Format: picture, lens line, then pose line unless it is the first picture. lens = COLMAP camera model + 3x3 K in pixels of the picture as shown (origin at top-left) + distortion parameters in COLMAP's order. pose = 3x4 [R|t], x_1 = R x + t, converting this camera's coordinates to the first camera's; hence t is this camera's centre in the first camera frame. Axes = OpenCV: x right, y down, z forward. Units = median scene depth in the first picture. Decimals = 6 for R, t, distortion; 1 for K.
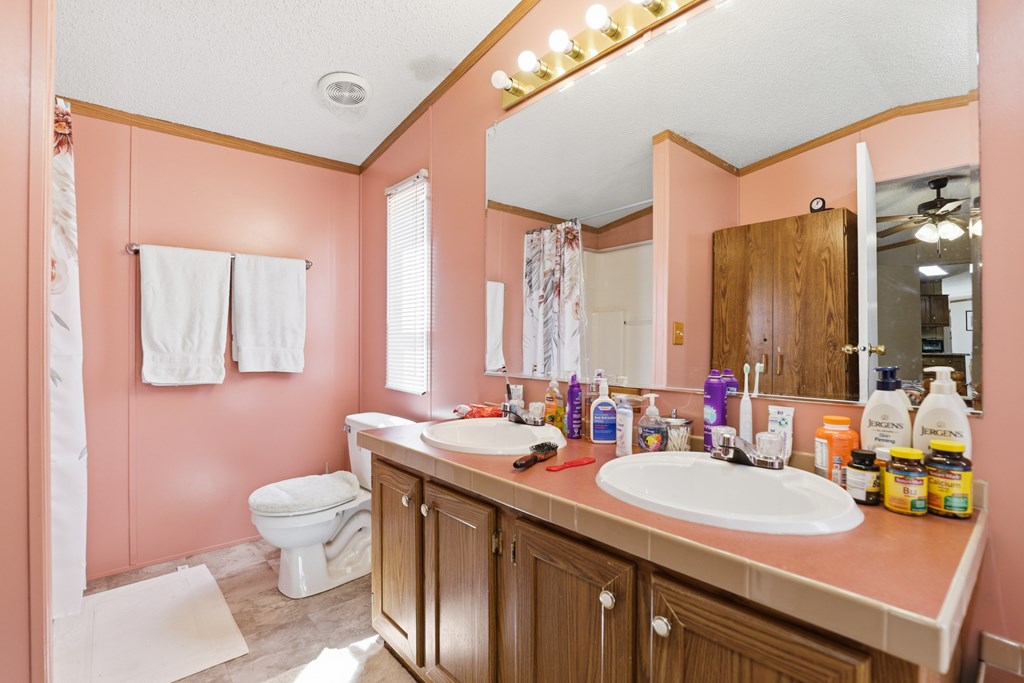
lens RADIAL K [[472.0, 0, 514.2], [0, 472.0, 339.2], [0, 0, 1]] dist [-0.037215, 0.001177]
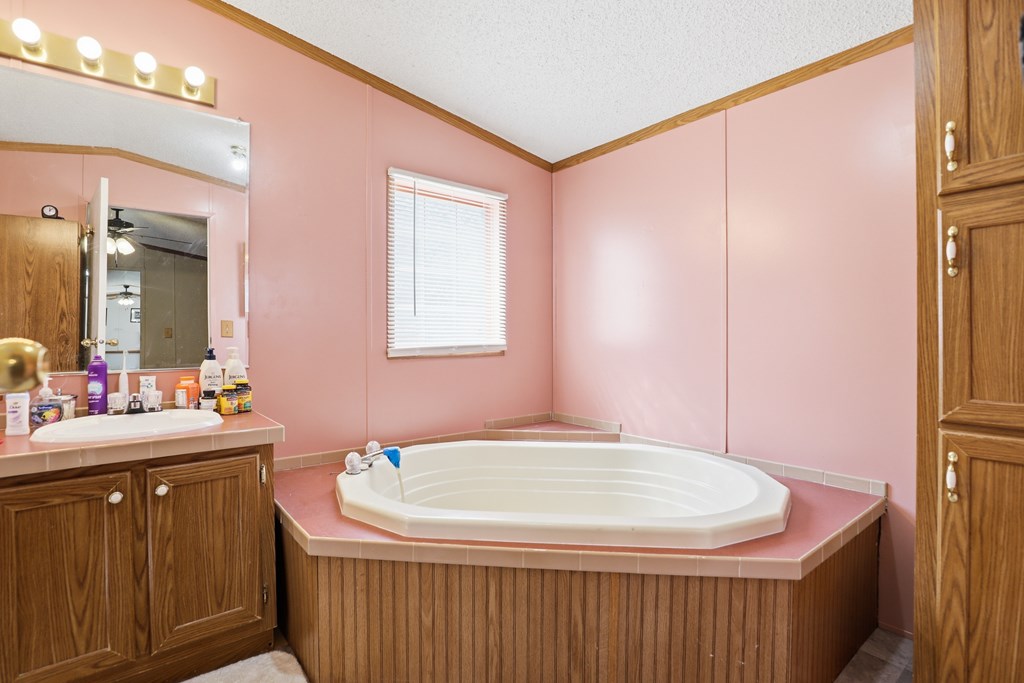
lens RADIAL K [[472.0, 0, 515.1], [0, 472.0, 340.3], [0, 0, 1]] dist [-0.037215, 0.001177]
pose [[0.021933, -0.010649, 0.999703, -0.886843], [0.002756, 0.999940, 0.010591, 0.008664], [-0.999756, 0.002522, 0.021961, -0.263641]]
